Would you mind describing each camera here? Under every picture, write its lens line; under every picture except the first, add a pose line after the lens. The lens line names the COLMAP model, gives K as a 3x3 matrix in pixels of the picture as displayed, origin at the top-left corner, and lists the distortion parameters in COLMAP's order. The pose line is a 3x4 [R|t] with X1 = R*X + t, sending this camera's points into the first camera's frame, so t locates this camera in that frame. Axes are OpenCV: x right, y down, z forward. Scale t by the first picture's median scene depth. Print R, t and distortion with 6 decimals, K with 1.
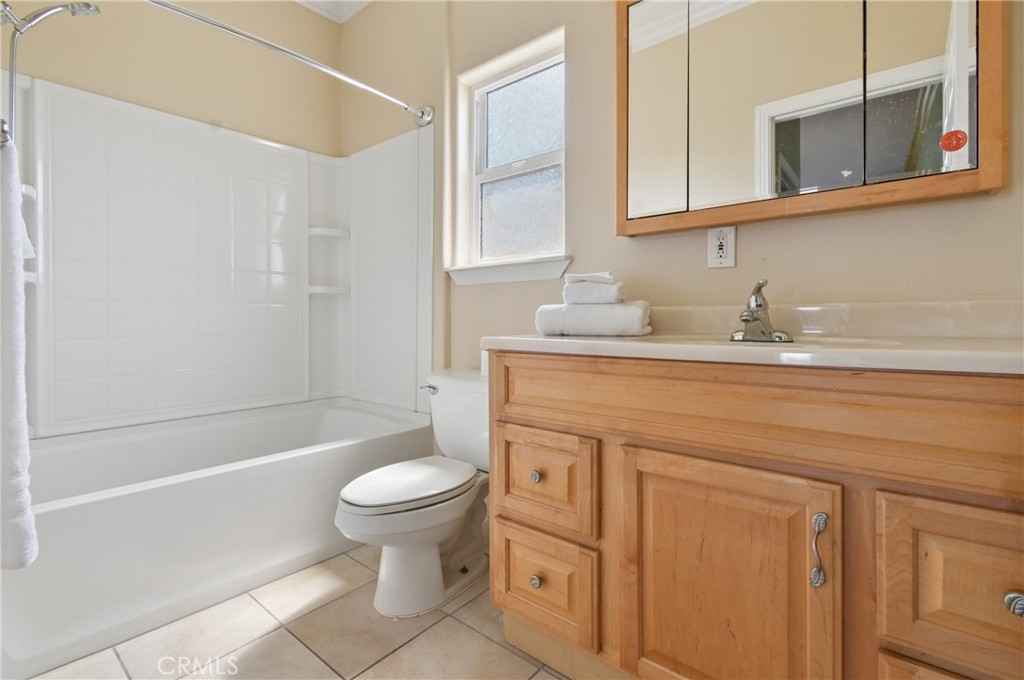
lens RADIAL K [[471.5, 0, 538.3], [0, 471.5, 322.7], [0, 0, 1]] dist [-0.000905, 0.000157]
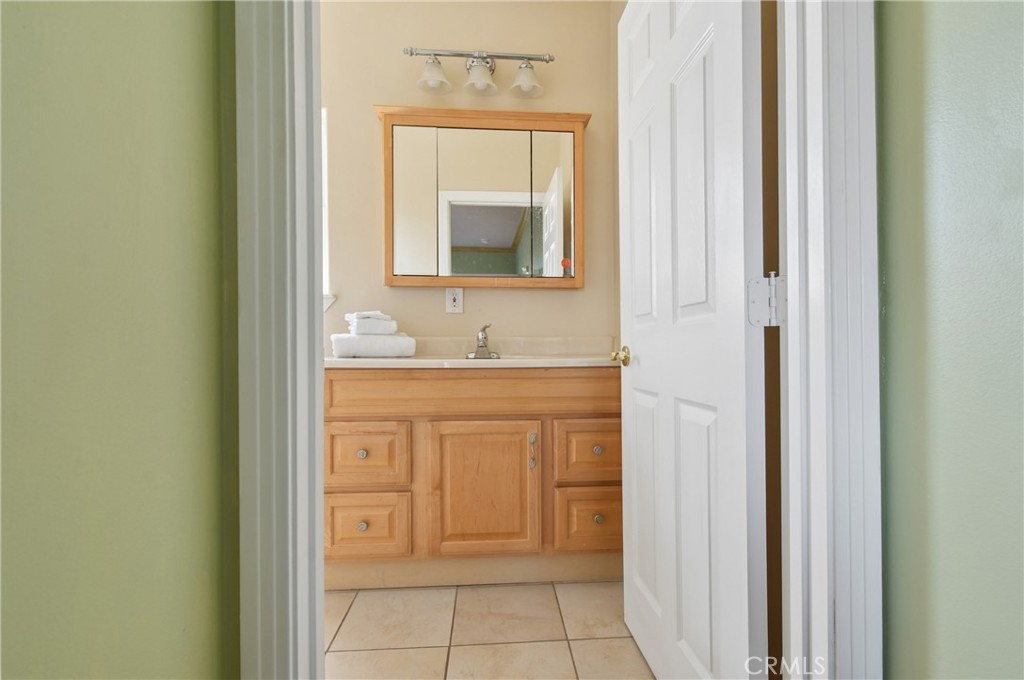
lens RADIAL K [[471.5, 0, 513.8], [0, 471.5, 347.3], [0, 0, 1]] dist [-0.000905, 0.000157]
pose [[0.753445, 0.001870, 0.657508, -0.656699], [-0.000027, 0.999996, -0.002814, 0.003513], [-0.657511, 0.002103, 0.753442, -0.427333]]
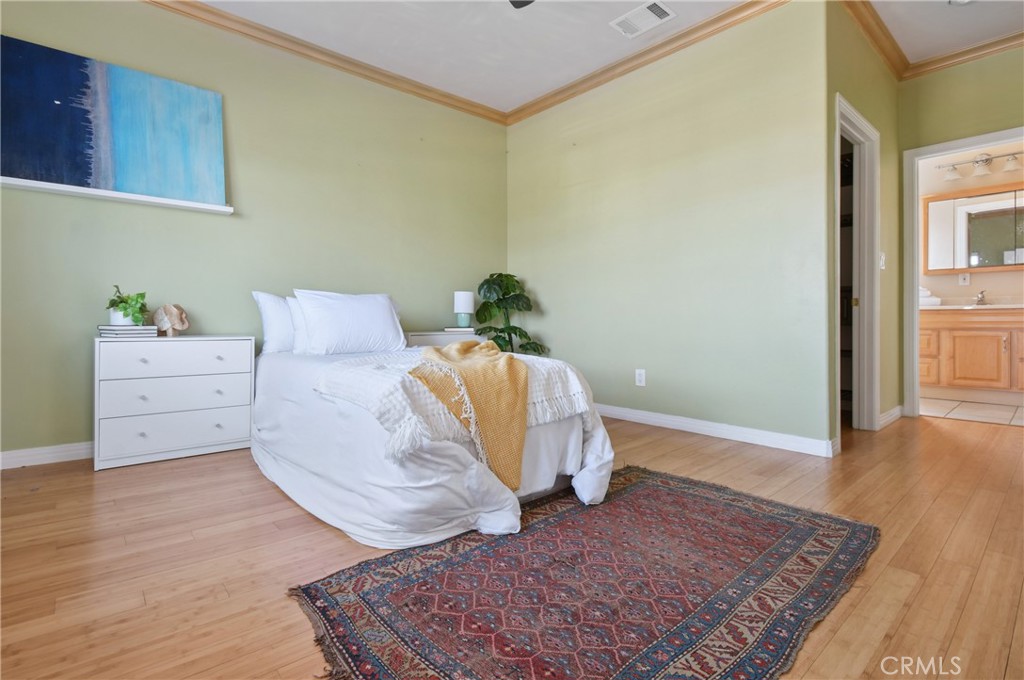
lens RADIAL K [[471.5, 0, 558.3], [0, 471.5, 324.6], [0, 0, 1]] dist [-0.000905, 0.000157]
pose [[0.987670, 0.003793, -0.156504, -2.415194], [-0.002462, 0.999959, 0.008698, 0.169321], [0.156531, -0.008205, 0.987639, -3.421787]]
